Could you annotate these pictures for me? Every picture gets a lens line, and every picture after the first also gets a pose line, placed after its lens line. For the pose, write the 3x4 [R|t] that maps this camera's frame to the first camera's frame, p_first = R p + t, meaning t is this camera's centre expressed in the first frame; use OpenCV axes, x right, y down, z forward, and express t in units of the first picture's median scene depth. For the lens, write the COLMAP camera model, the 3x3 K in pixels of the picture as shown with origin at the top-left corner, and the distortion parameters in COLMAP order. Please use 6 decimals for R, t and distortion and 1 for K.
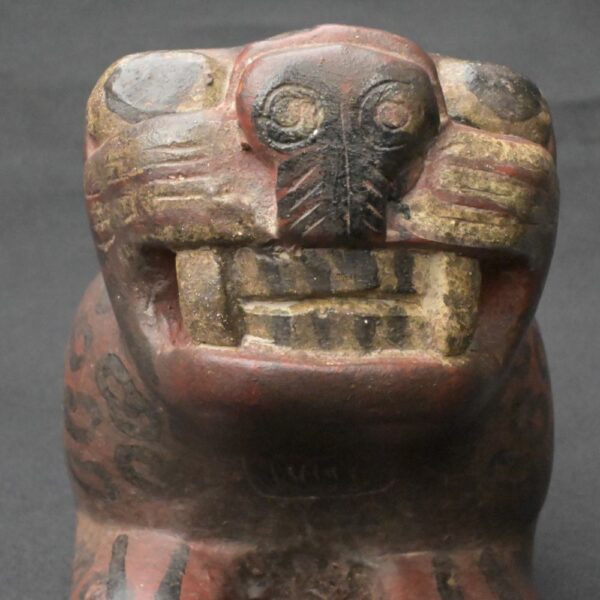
lens RADIAL K [[1964.7, 0, 300.0], [0, 1964.7, 300.0], [0, 0, 1]] dist [-0.016664, -0.369298]
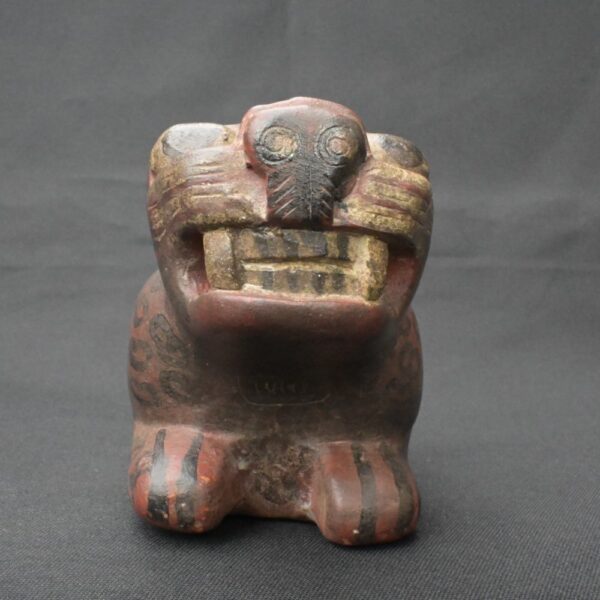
lens RADIAL K [[1068.5, 0, 300.0], [0, 1068.5, 300.0], [0, 0, 1]] dist [-0.018345, -0.201636]
pose [[0.998780, 0.022151, 0.044128, -0.021013], [-0.017917, 0.995399, -0.094128, 0.113827], [-0.046010, 0.093222, 0.994582, 0.116906]]
